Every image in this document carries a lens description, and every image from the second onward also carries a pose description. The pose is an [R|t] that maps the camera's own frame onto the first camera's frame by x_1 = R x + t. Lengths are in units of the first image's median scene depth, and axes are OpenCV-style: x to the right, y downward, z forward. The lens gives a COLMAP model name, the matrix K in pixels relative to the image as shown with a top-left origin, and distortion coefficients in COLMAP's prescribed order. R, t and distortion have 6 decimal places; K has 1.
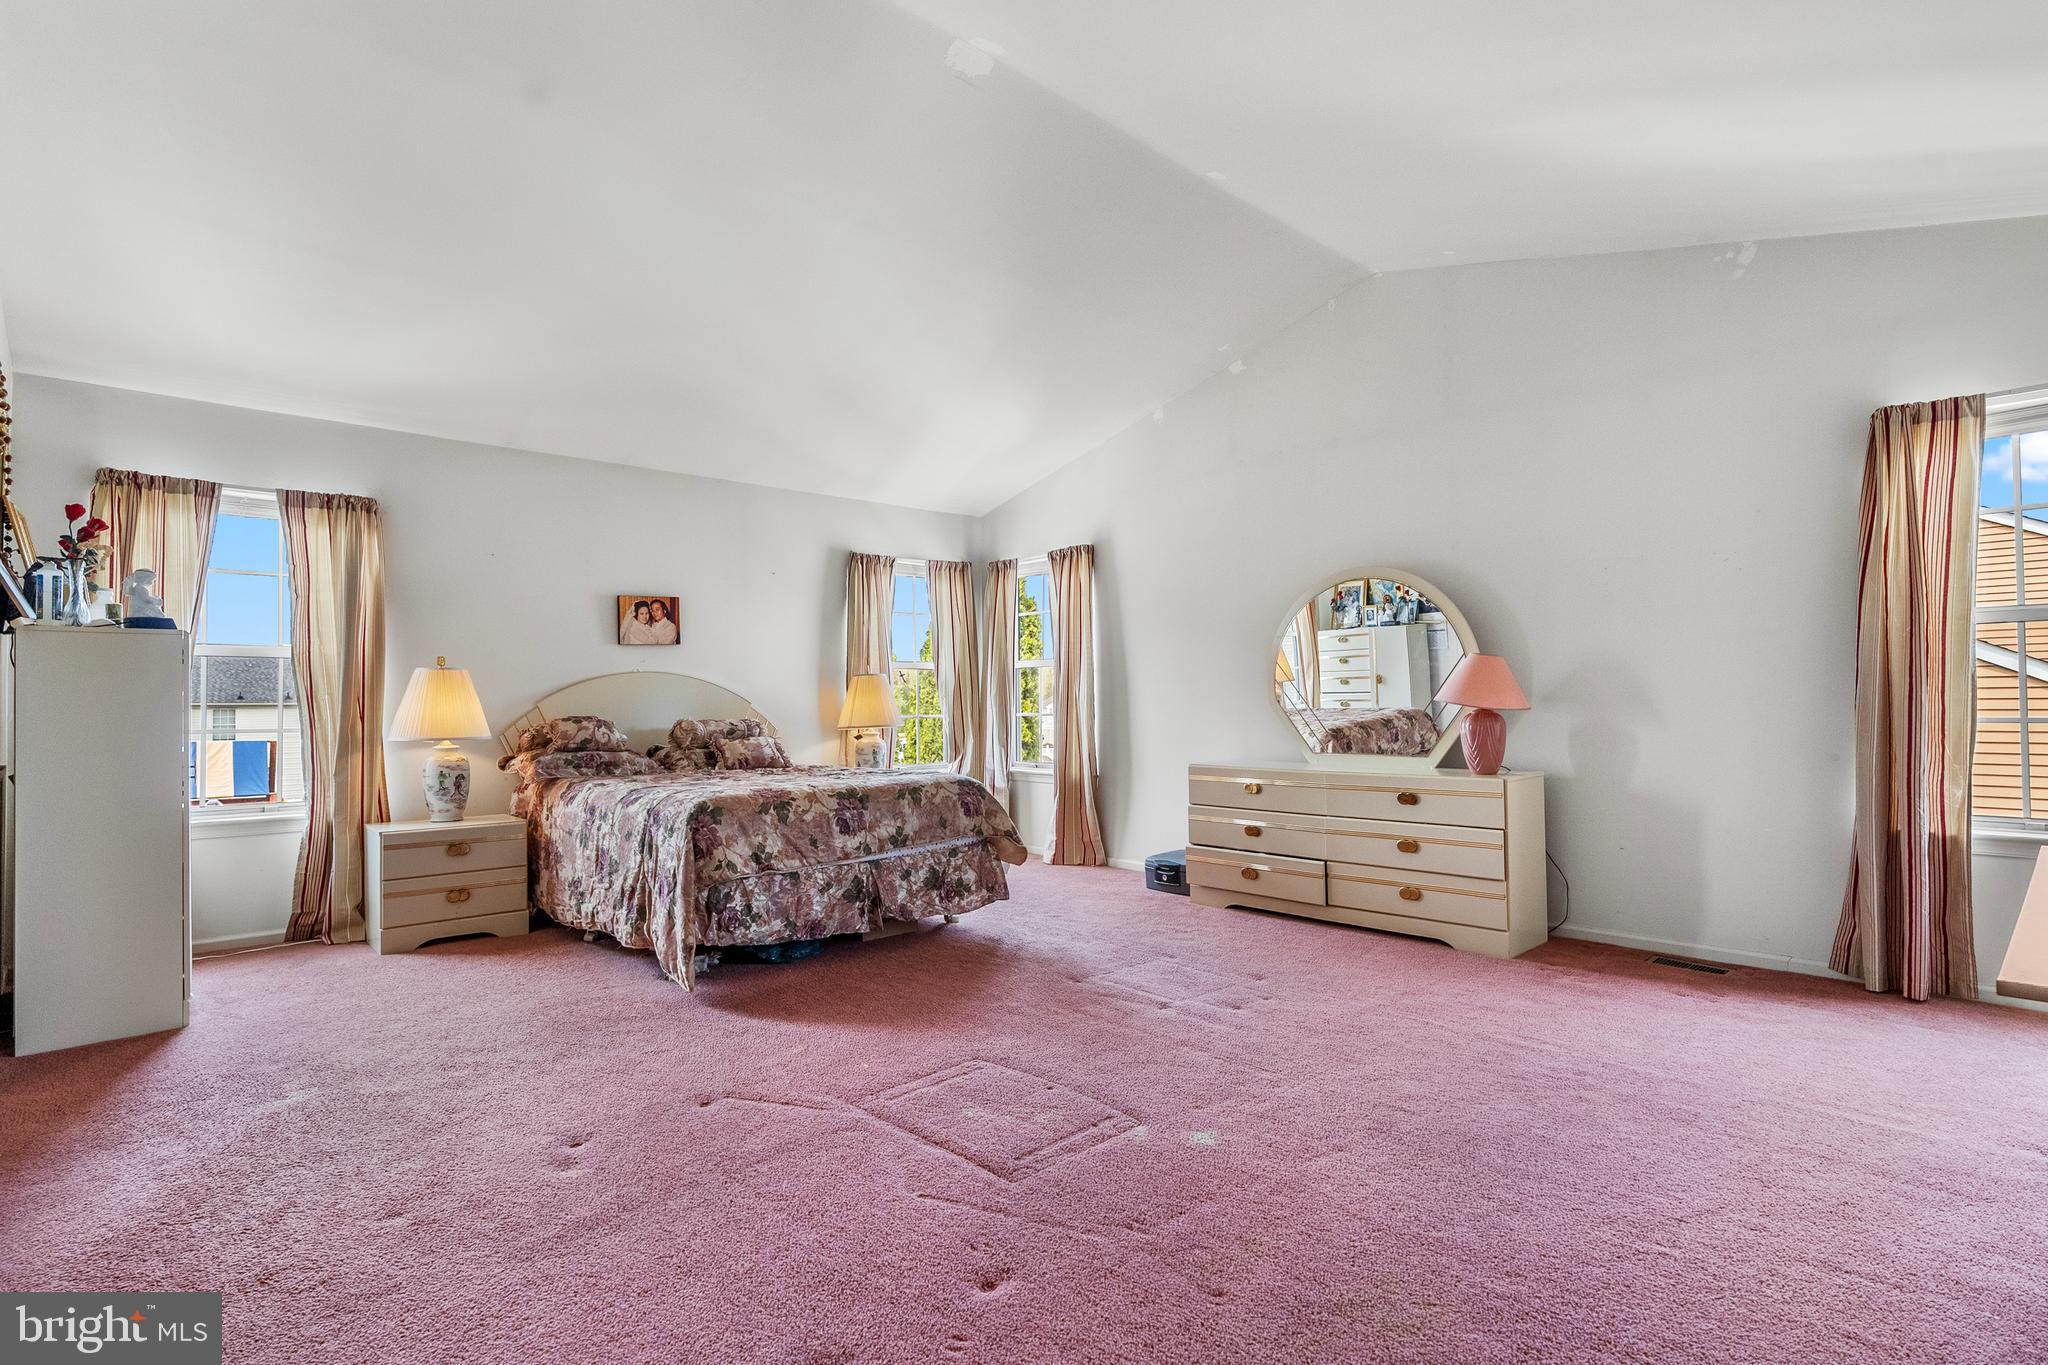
lens RADIAL K [[1001.9, 0, 1021.7], [0, 1001.9, 690.5], [0, 0, 1]] dist [-0.003213, -0.000260]
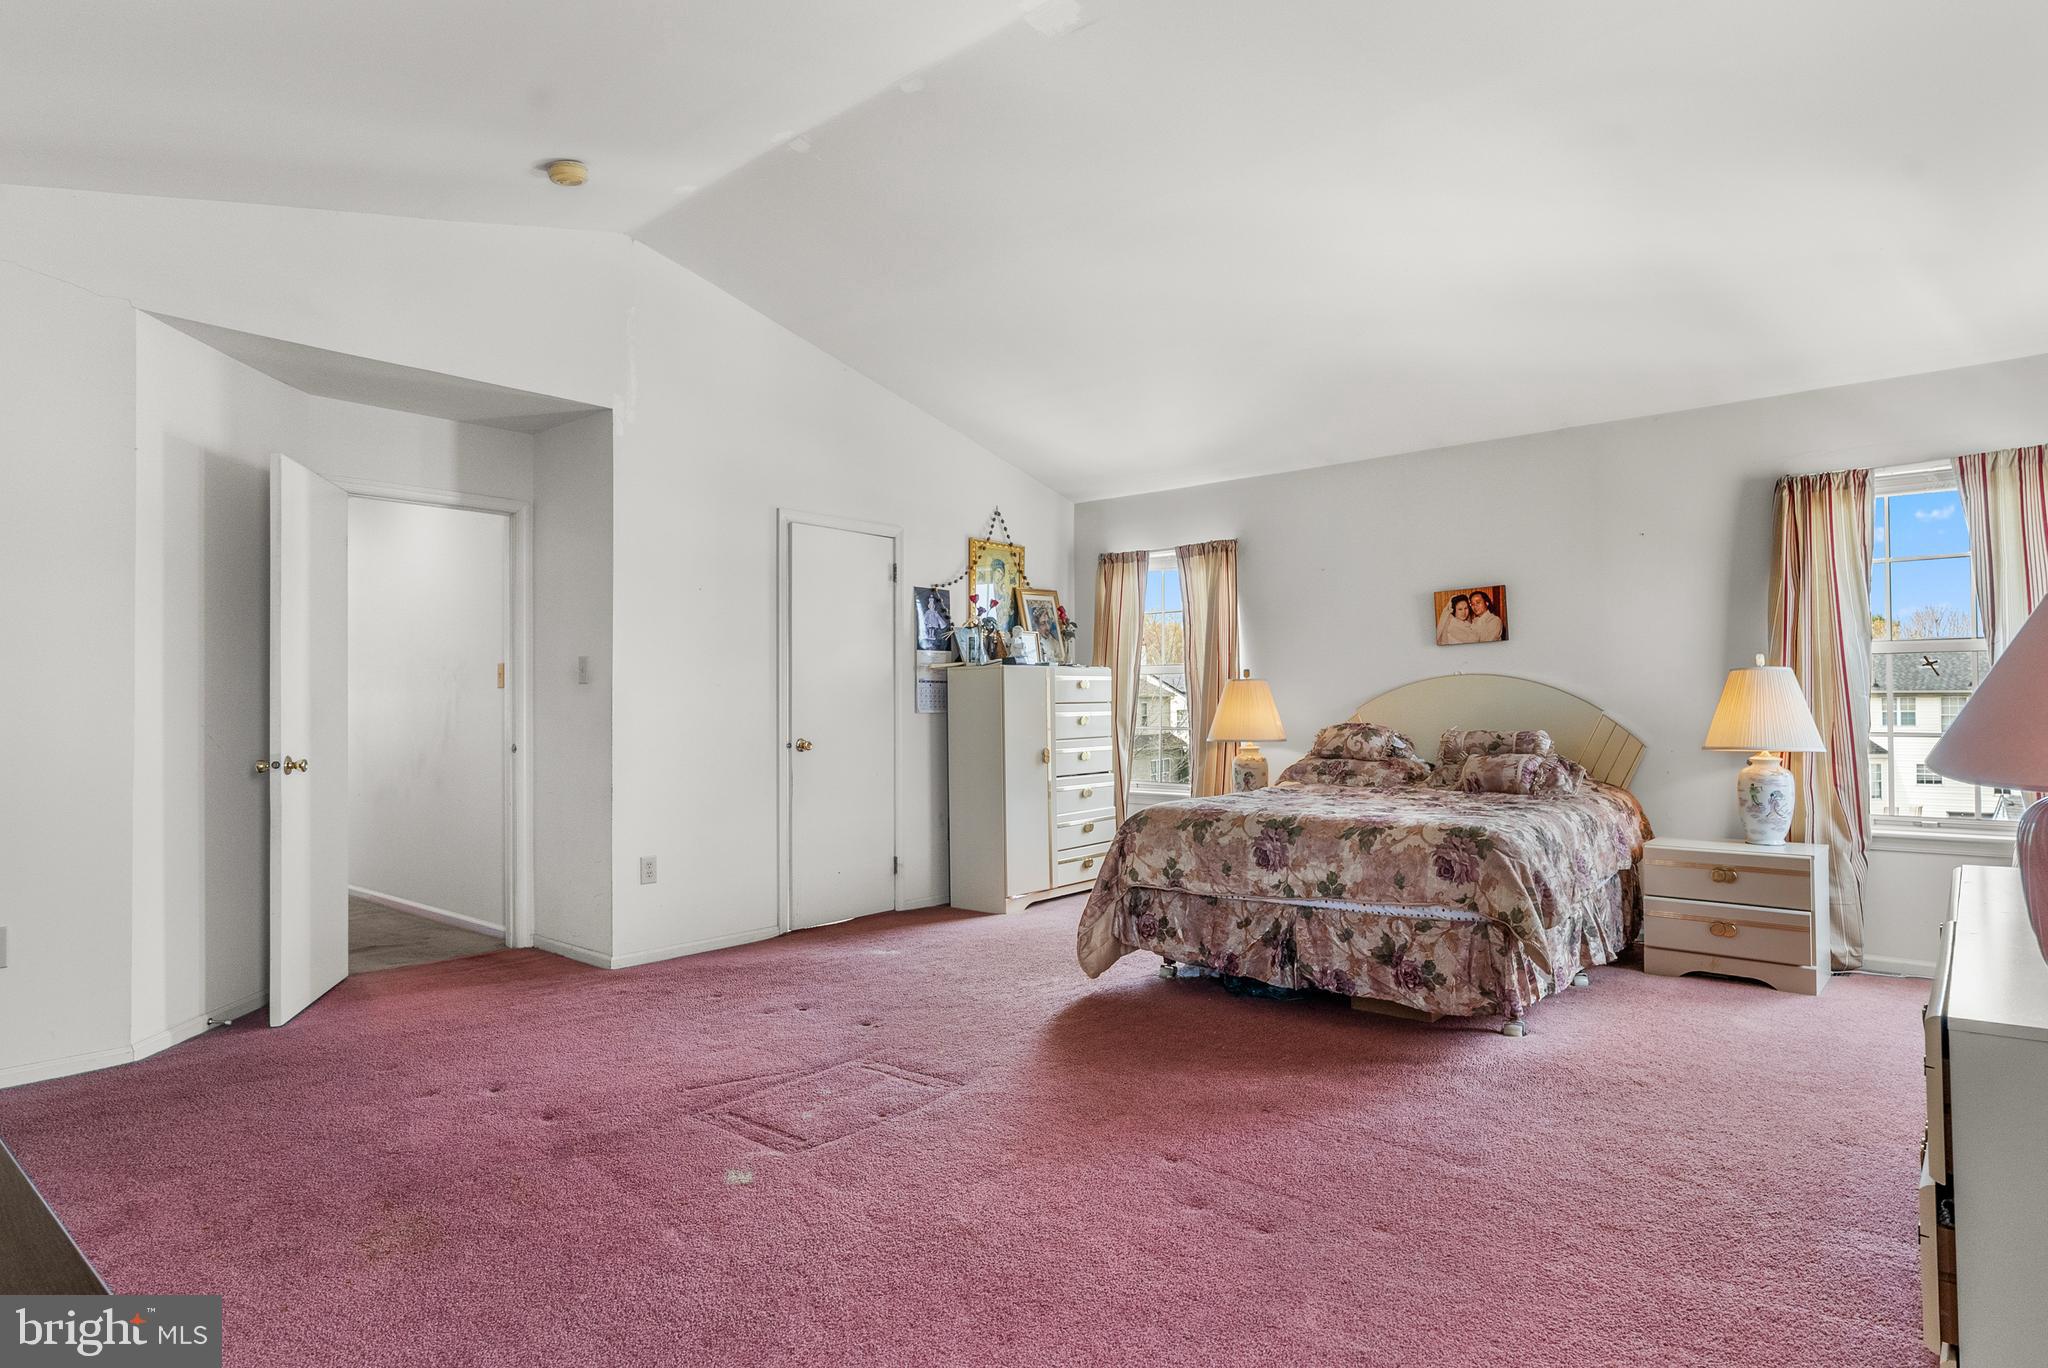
lens RADIAL K [[1112.1, 0, 1023.2], [0, 1112.1, 685.2], [0, 0, 1]] dist [-0.005252, 0.004681]
pose [[0.134409, -0.008843, -0.990886, 0.723683], [0.018605, 0.999806, -0.006399, -0.013075], [0.990751, -0.017576, 0.134548, 0.631697]]
